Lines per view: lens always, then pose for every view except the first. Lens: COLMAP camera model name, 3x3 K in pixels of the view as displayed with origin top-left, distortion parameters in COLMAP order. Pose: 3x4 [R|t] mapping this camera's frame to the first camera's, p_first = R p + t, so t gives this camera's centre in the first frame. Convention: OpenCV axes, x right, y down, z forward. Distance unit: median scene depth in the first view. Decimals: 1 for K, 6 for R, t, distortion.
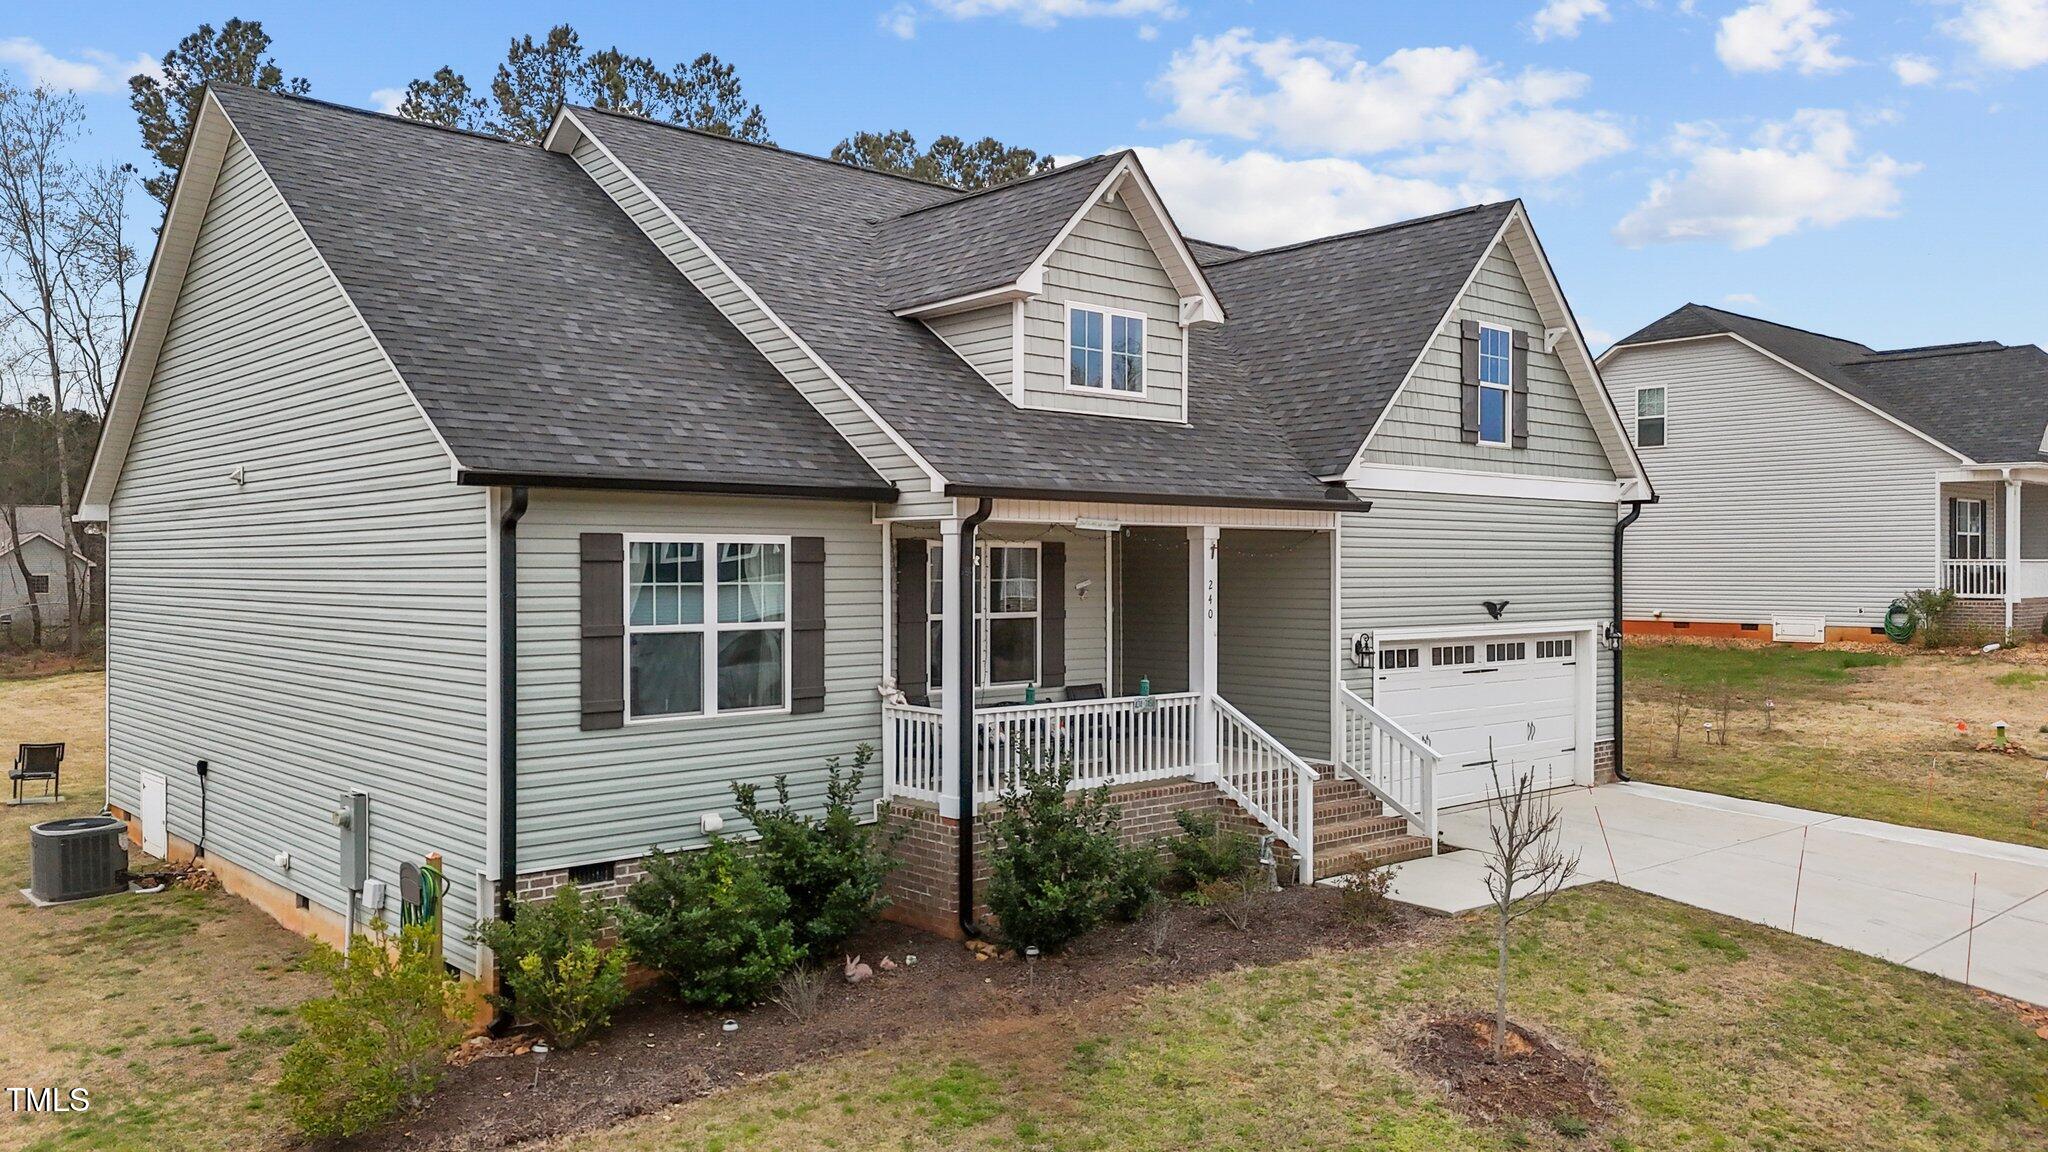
lens RADIAL K [[1487.7, 0, 1024.0], [0, 1487.7, 576.0], [0, 0, 1]] dist [0.116133, -0.139394]
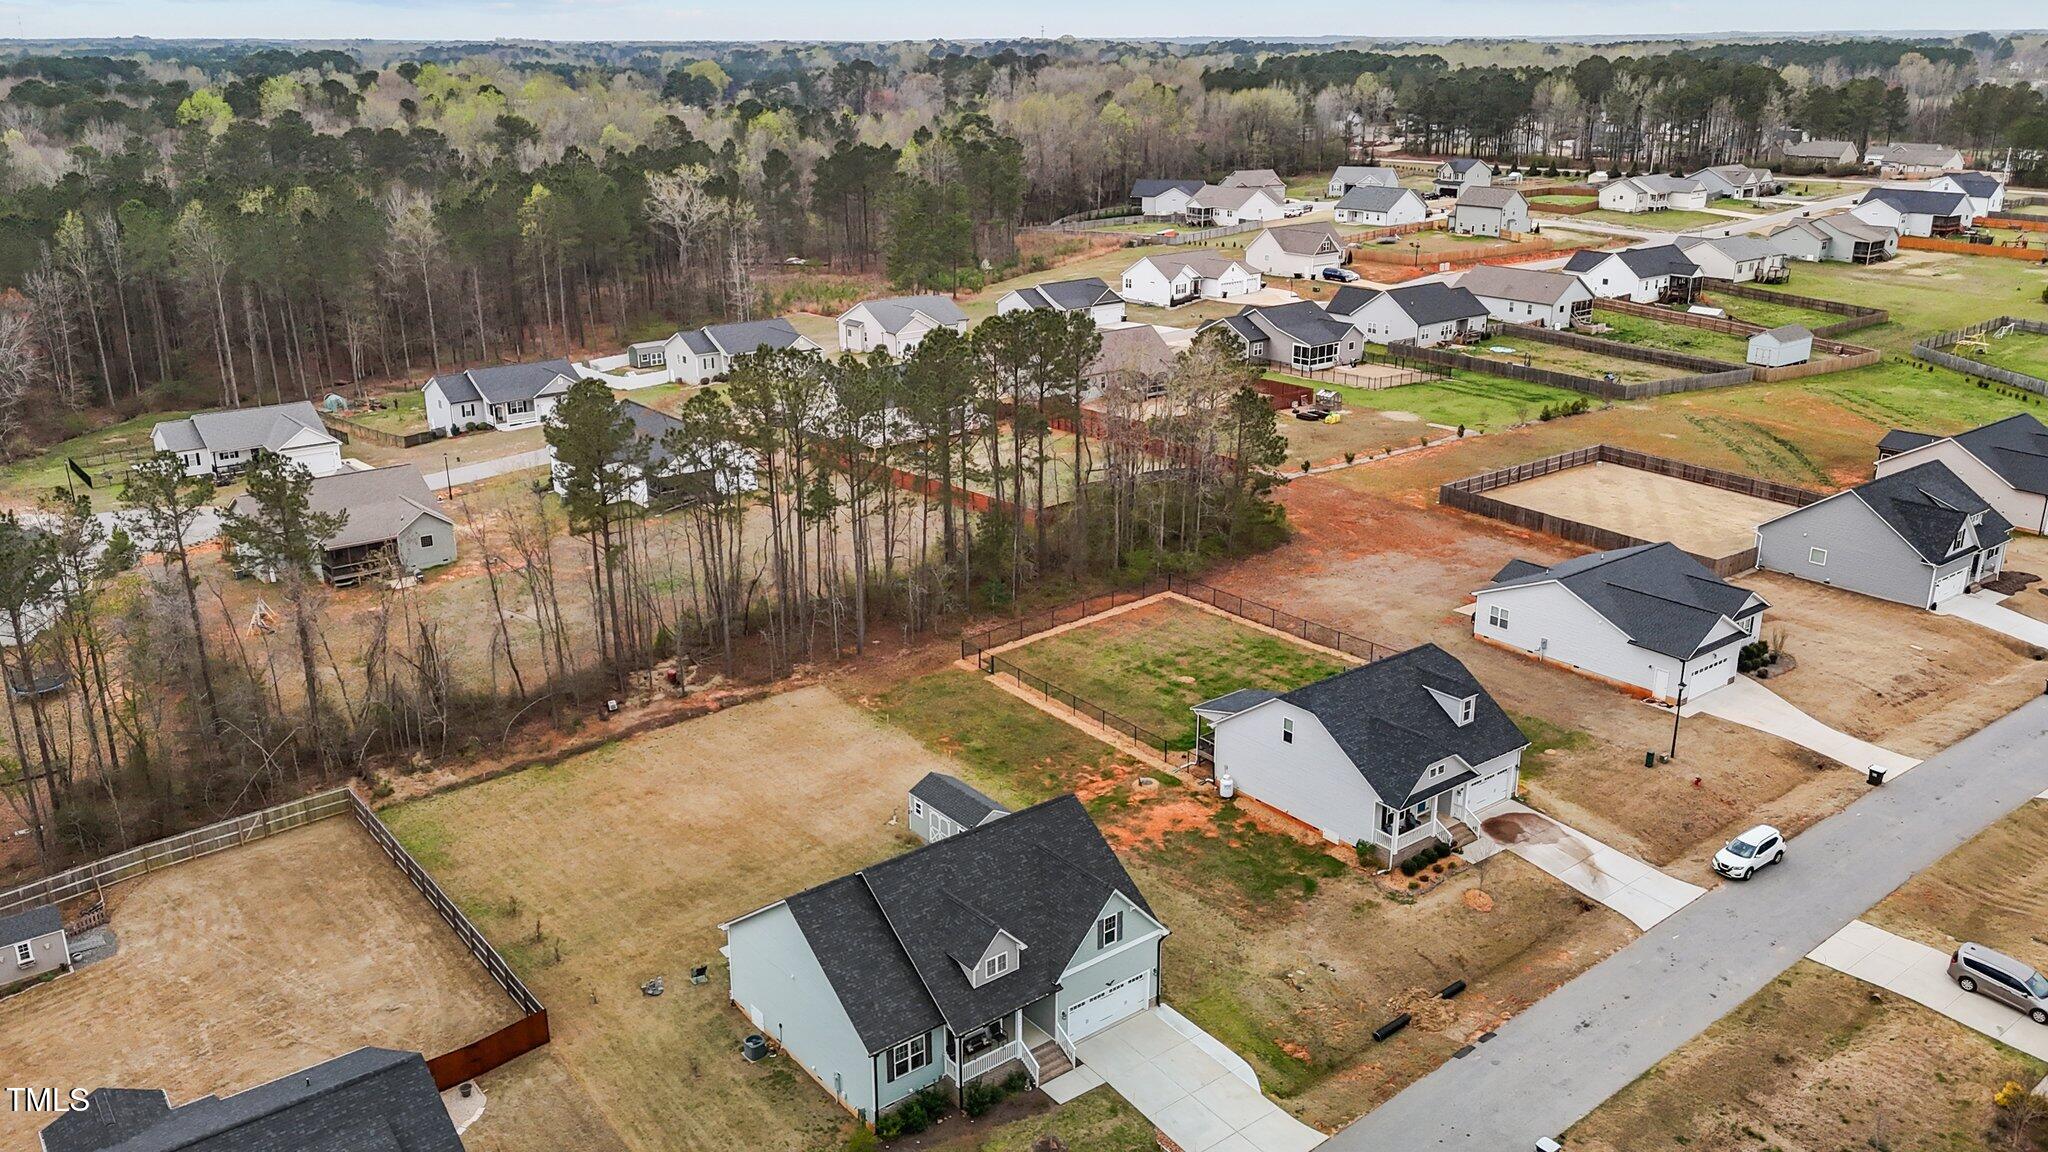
lens RADIAL K [[1573.5, 0, 1008.7], [0, 1573.5, 575.5], [0, 0, 1]] dist [0.138719, -0.192142]
pose [[0.997199, 0.014594, -0.073355, 0.405231], [0.009154, 0.949587, 0.313369, -2.612938], [0.074231, -0.313162, 0.946794, -2.911704]]
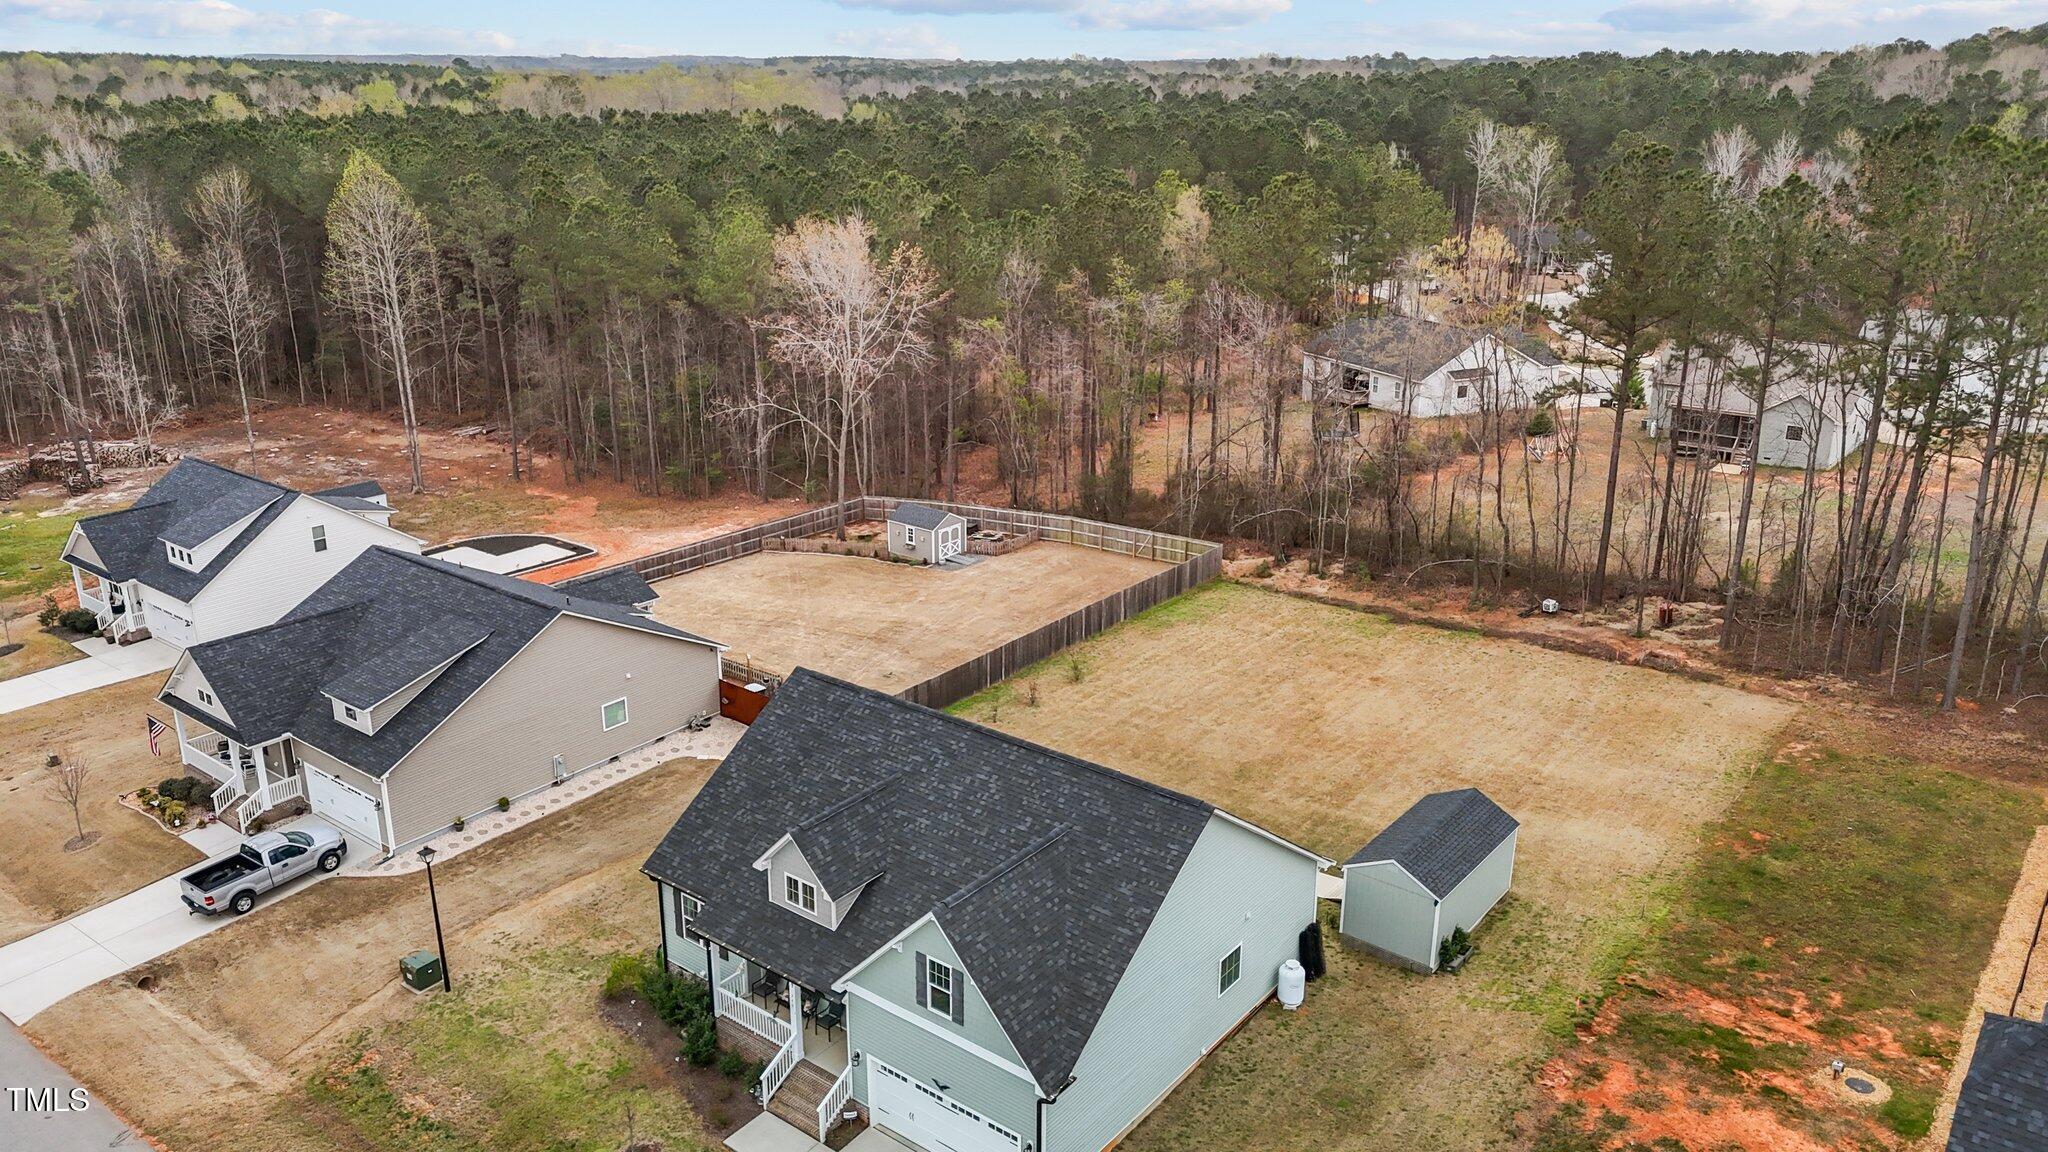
lens RADIAL K [[1487.7, 0, 1024.0], [0, 1487.7, 576.0], [0, 0, 1]] dist [0.116133, -0.139394]
pose [[0.178005, 0.319002, -0.930888, 2.383752], [-0.008442, 0.946456, 0.322722, -1.523864], [0.983993, -0.049588, 0.171167, 0.965271]]
